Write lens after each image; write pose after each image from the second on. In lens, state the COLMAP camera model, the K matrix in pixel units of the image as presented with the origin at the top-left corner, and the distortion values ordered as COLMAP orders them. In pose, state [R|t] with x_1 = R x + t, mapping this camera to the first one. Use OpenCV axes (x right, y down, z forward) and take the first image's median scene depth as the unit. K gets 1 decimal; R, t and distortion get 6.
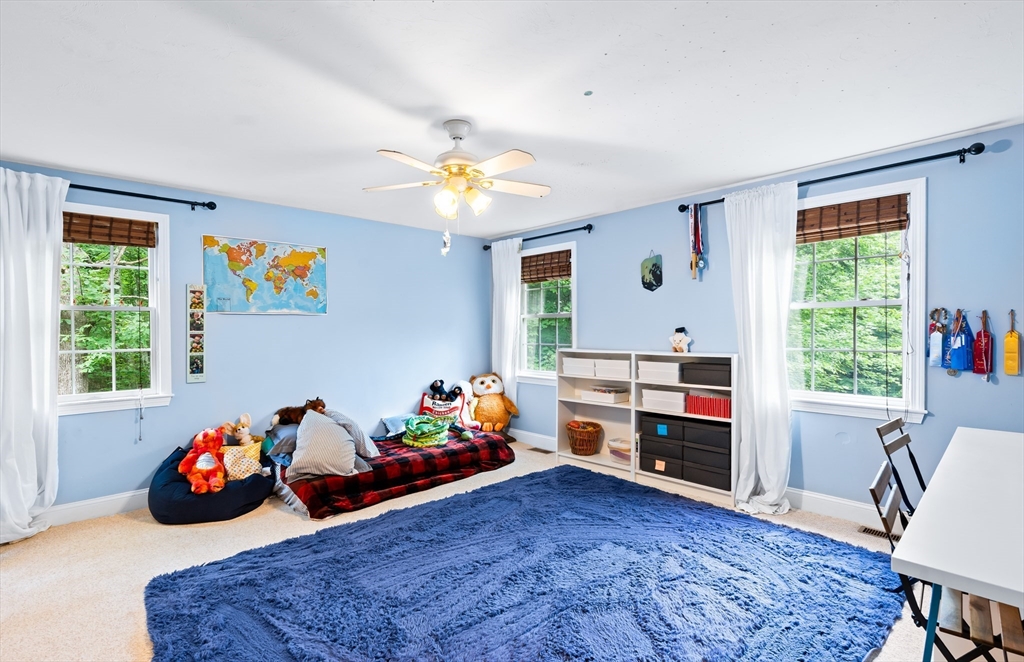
lens RADIAL K [[475.2, 0, 511.8], [0, 475.2, 332.0], [0, 0, 1]] dist [-0.001846, -0.000220]
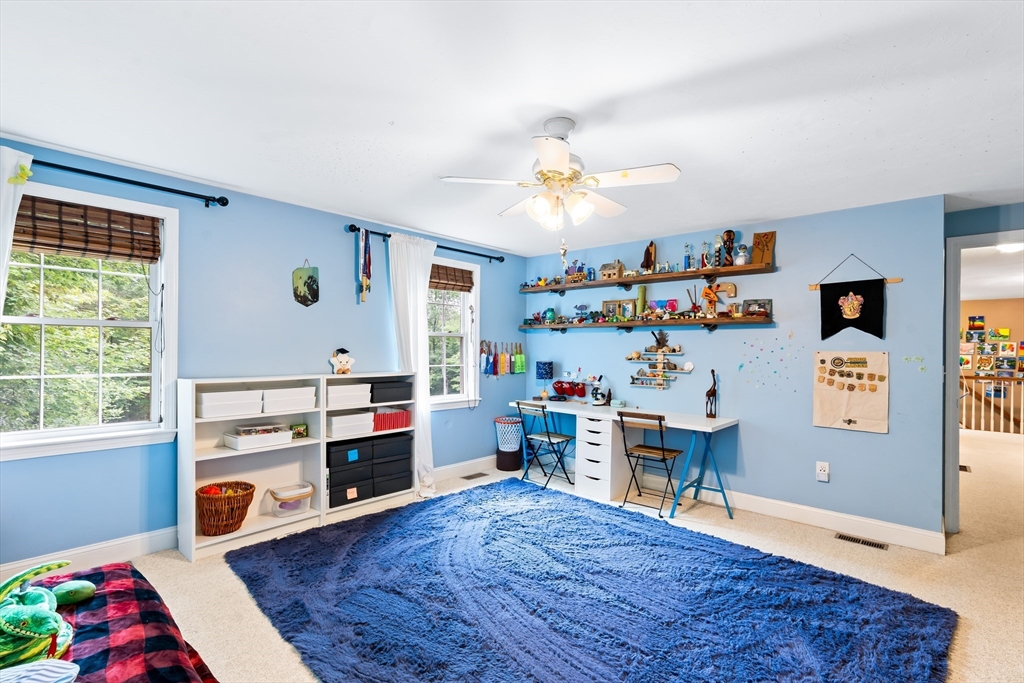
lens RADIAL K [[468.3, 0, 511.7], [0, 468.3, 349.3], [0, 0, 1]] dist [0.000651, 0.000166]
pose [[-0.058364, 0.002785, 0.998291, -0.633464], [-0.006718, 0.999972, -0.003183, -0.007207], [-0.998273, -0.006892, -0.058343, 0.722172]]
